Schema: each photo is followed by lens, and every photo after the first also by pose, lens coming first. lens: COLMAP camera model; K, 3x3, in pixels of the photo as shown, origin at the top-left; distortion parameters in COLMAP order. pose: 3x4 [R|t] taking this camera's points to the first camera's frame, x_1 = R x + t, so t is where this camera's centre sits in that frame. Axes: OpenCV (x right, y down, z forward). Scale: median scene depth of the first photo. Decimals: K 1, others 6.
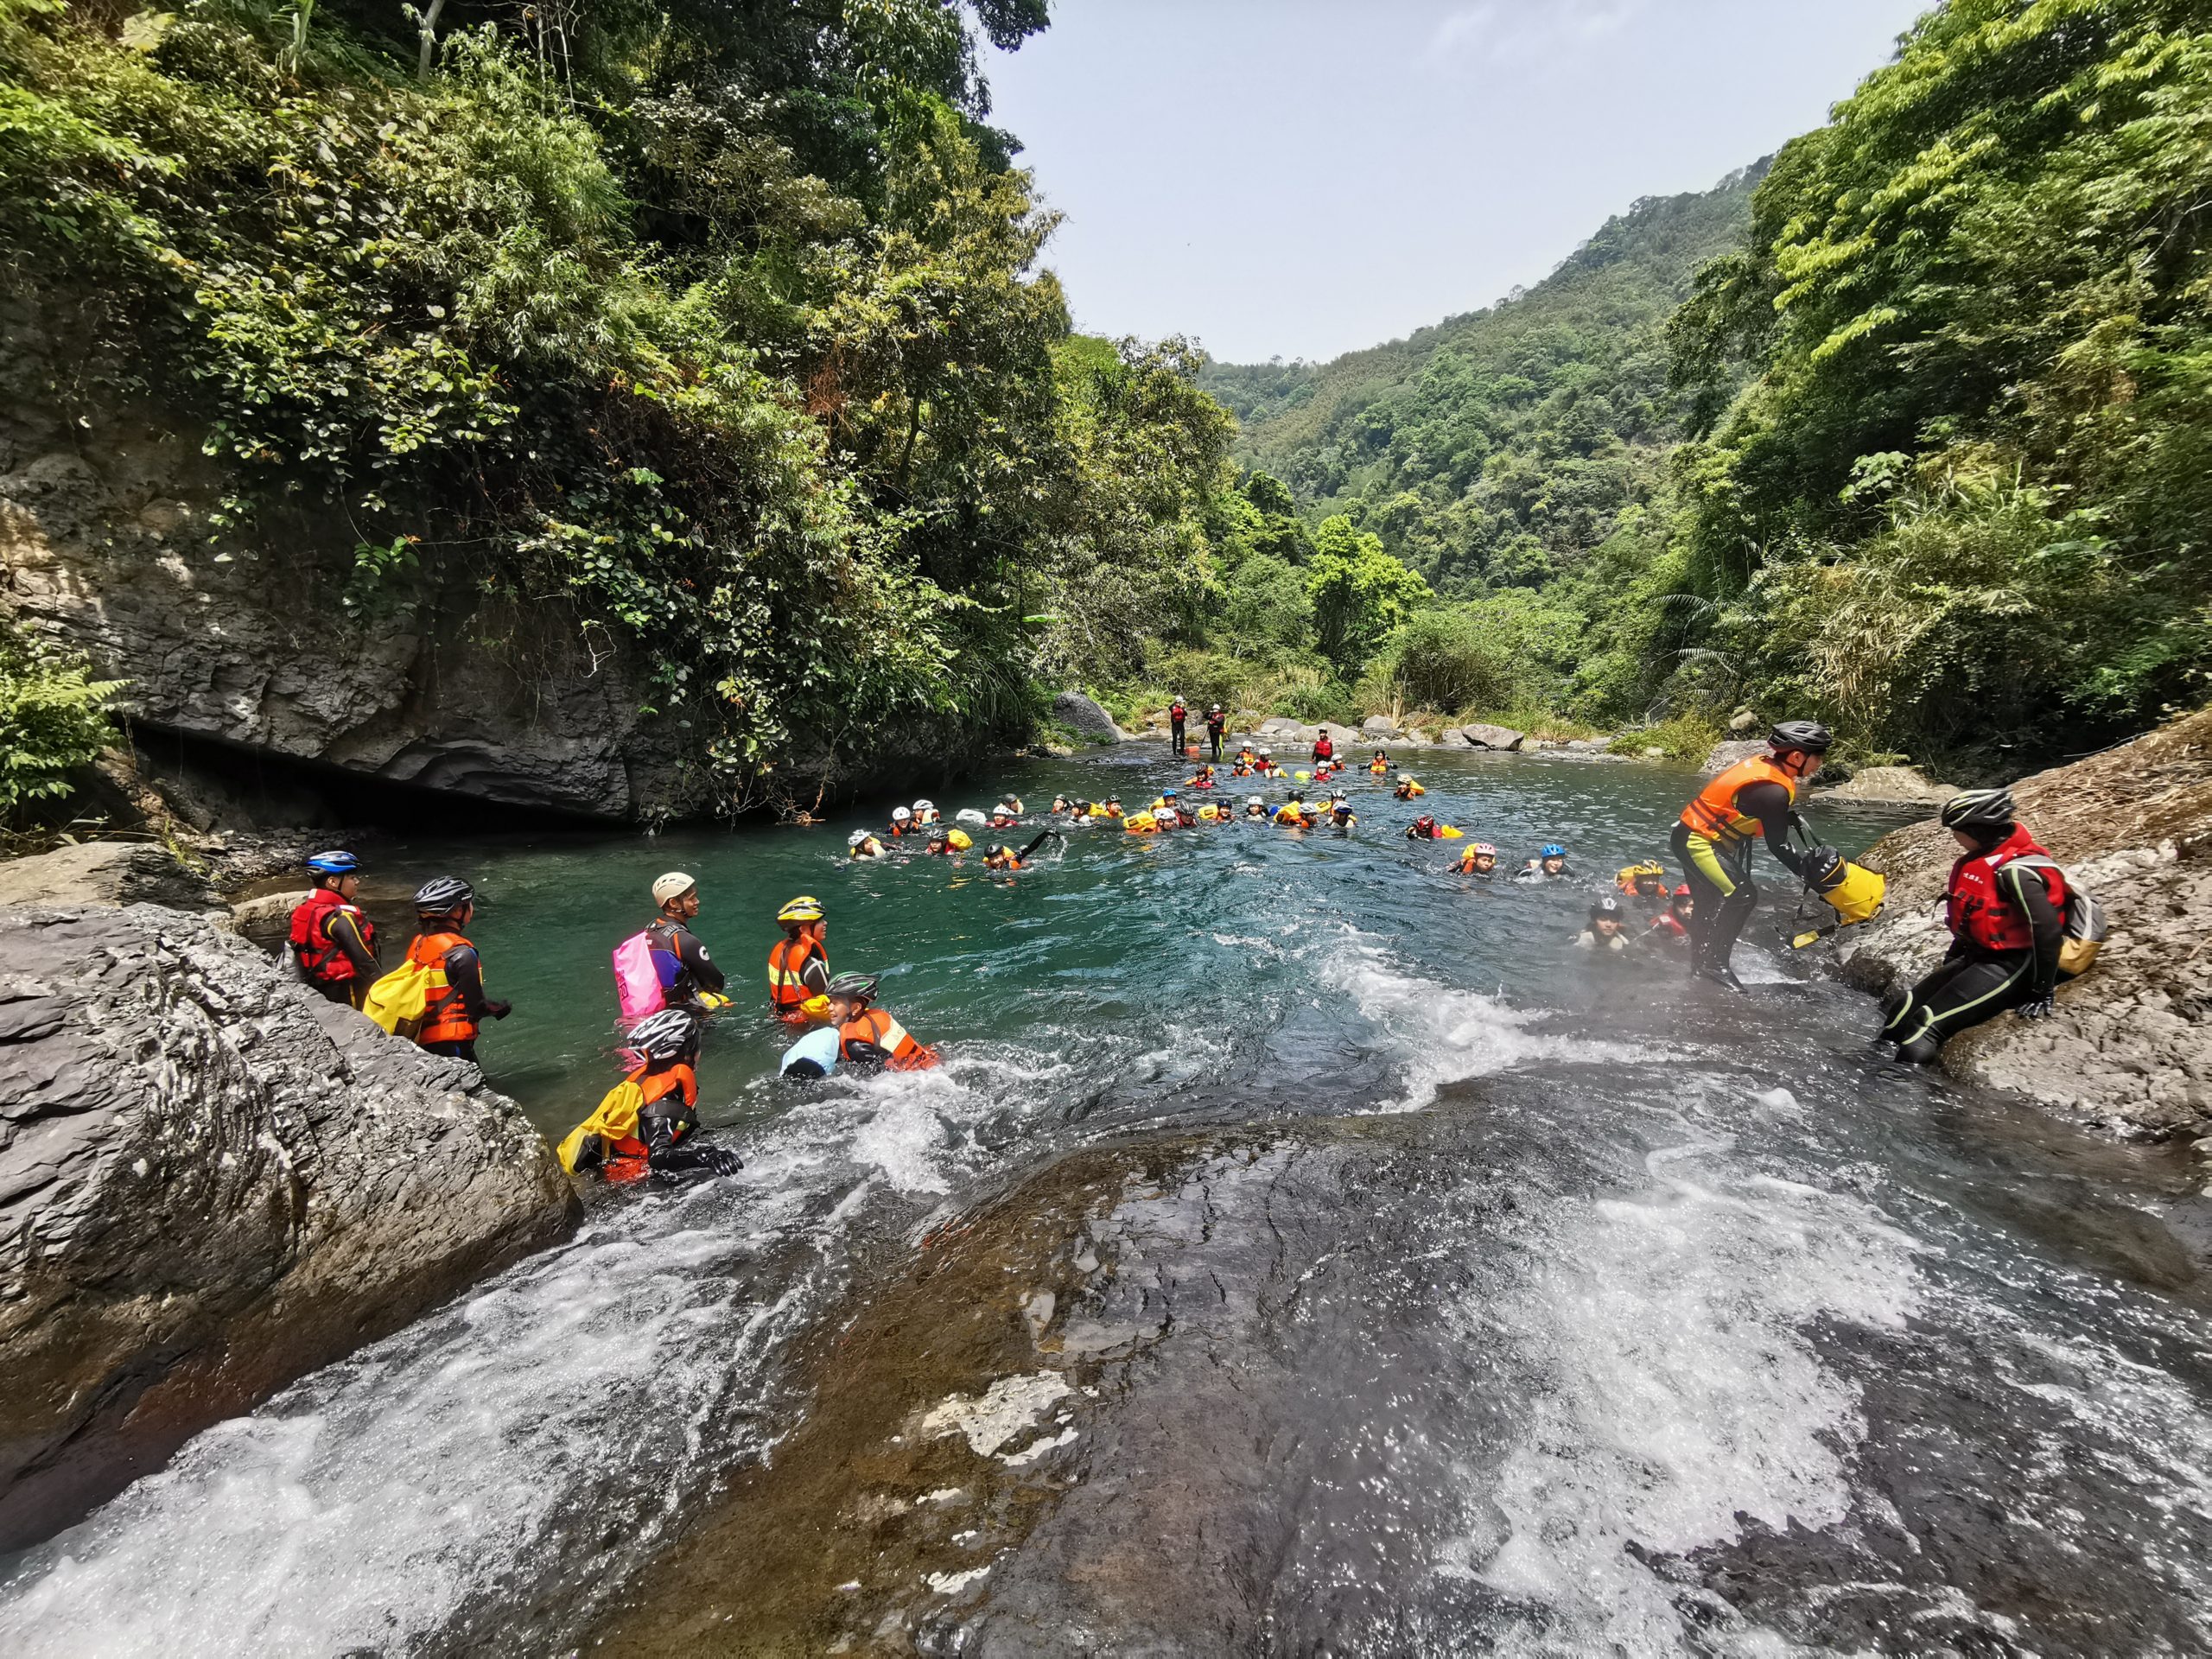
lens RADIAL K [[1013.7, 0, 1120.2], [0, 1013.7, 822.2], [0, 0, 1]] dist [0.014113, 0.000666]
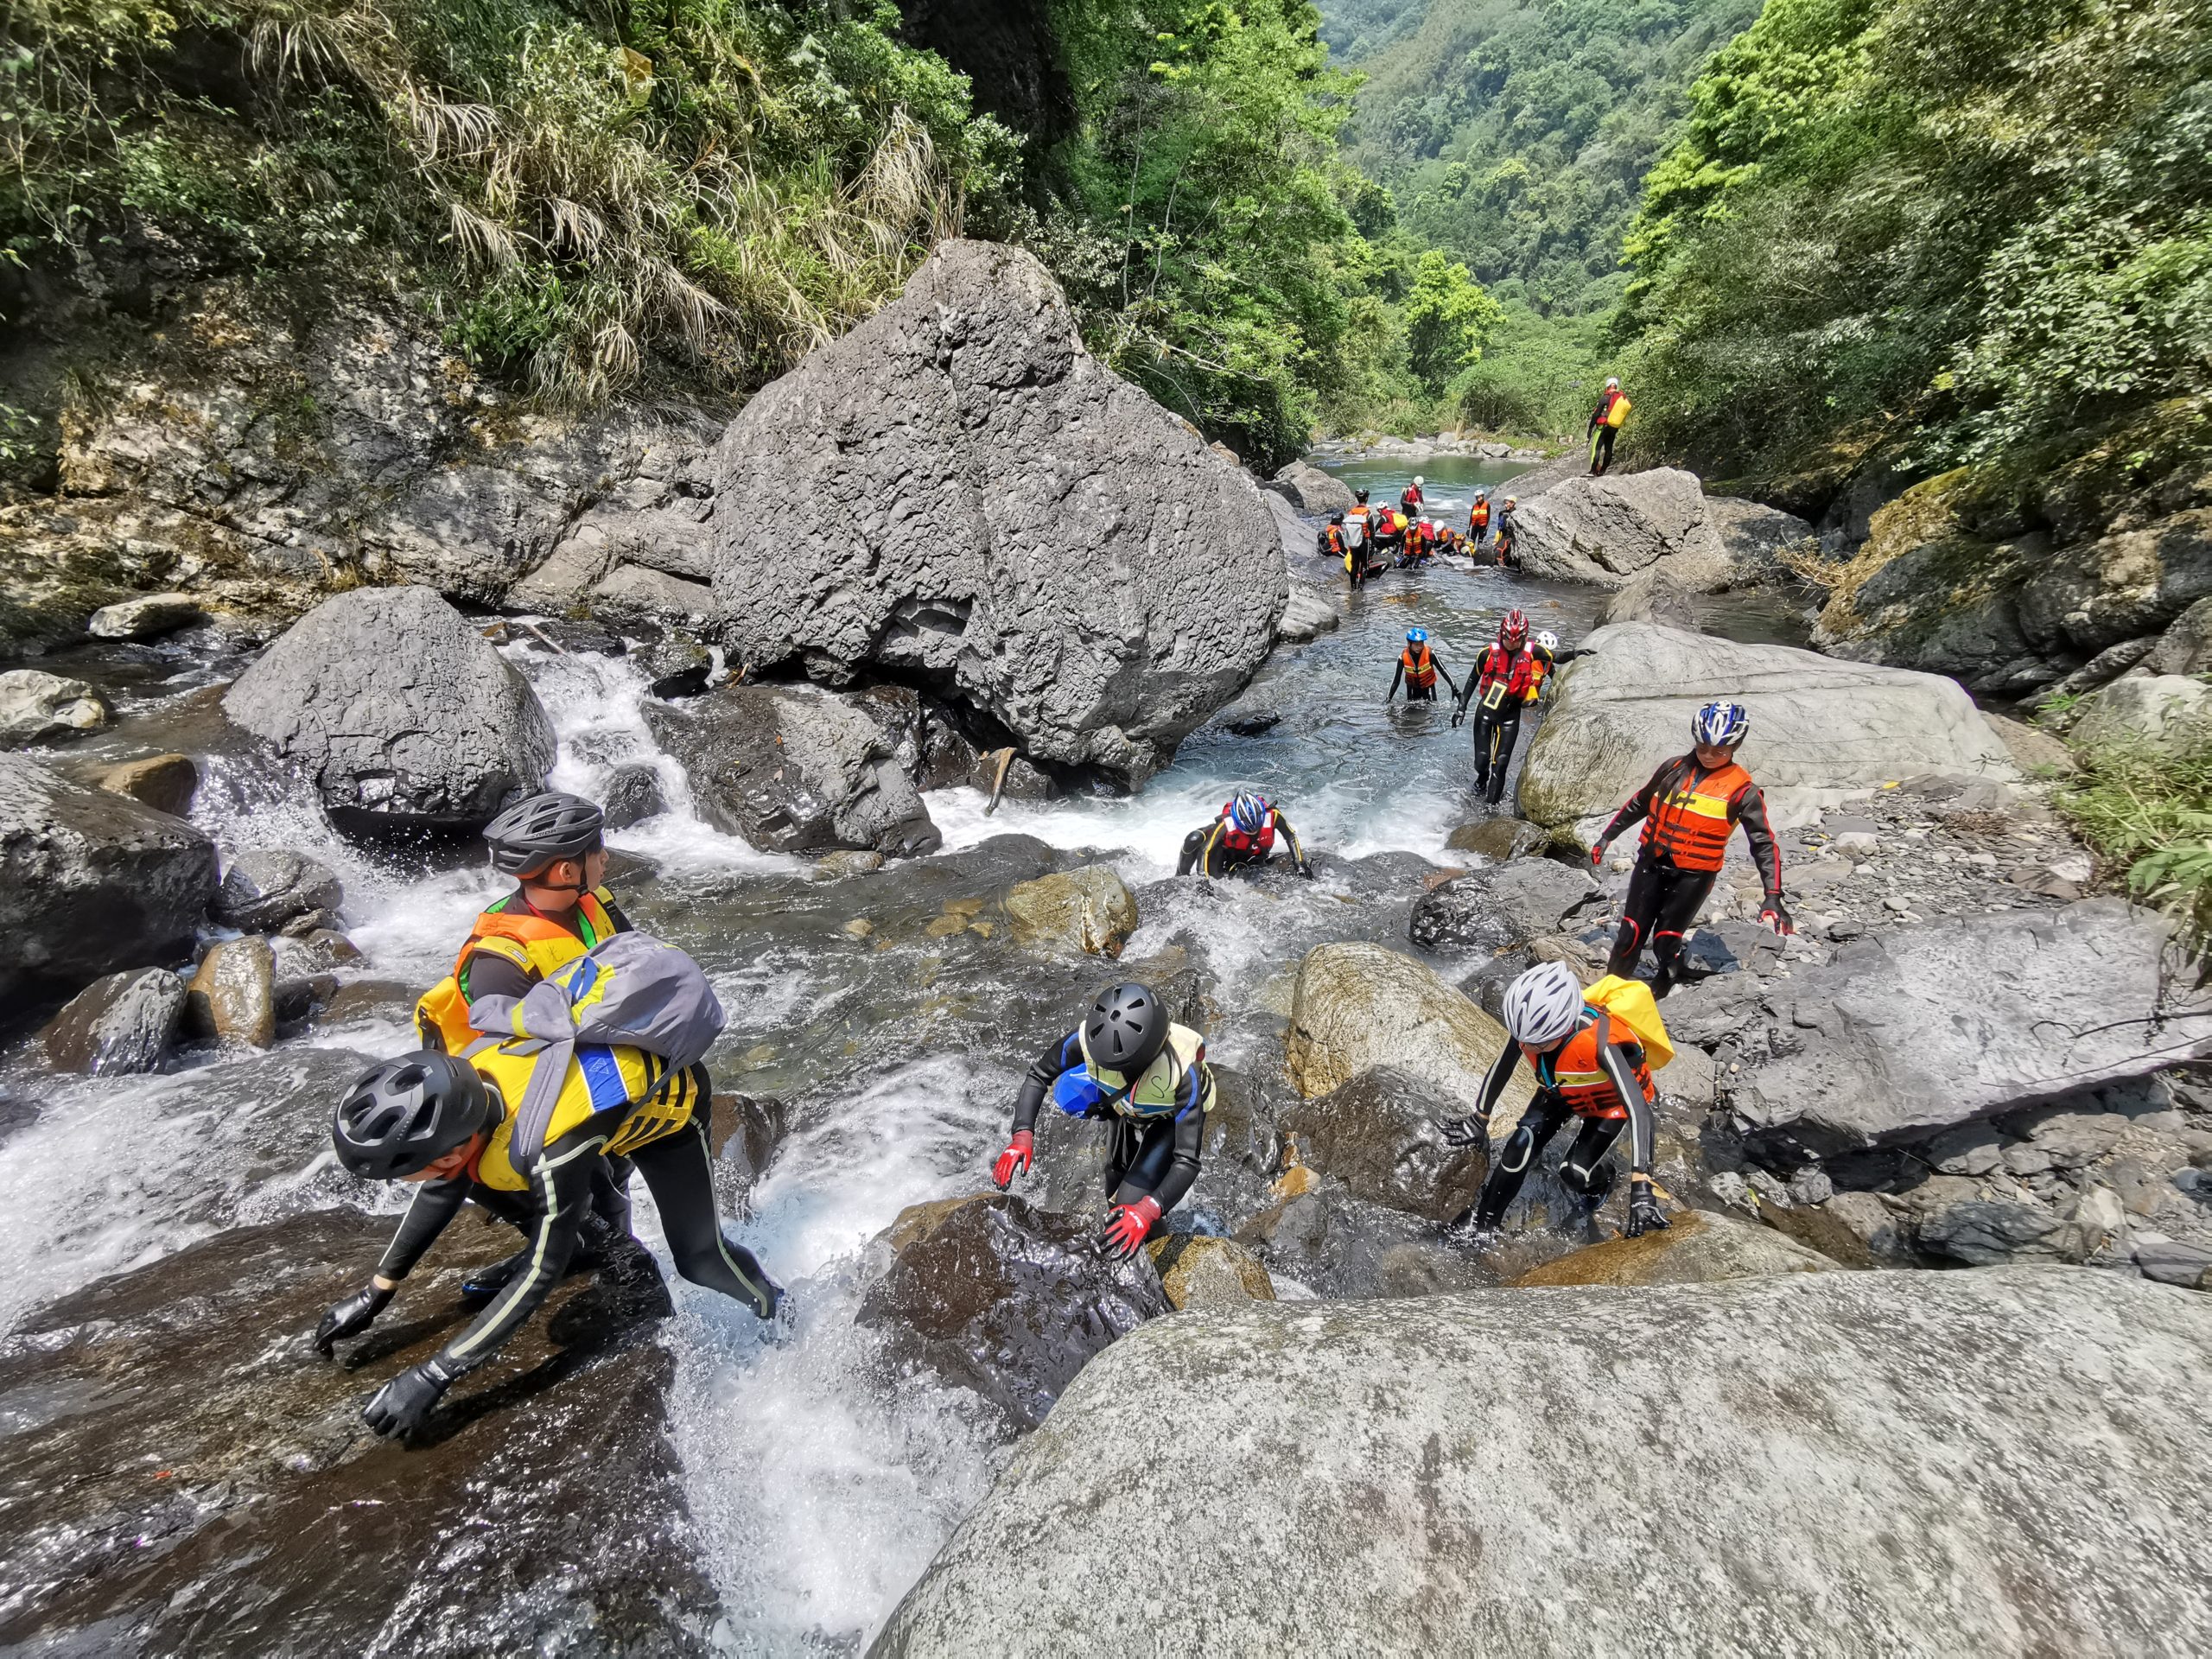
lens RADIAL K [[1015.2, 0, 1101.4], [0, 1015.2, 824.1], [0, 0, 1]] dist [-0.000585, 0.007716]
pose [[0.997199, 0.013027, -0.073647, -0.030883], [0.008054, 0.960283, 0.278910, 0.007308], [0.074355, -0.278722, 0.957489, -0.140384]]
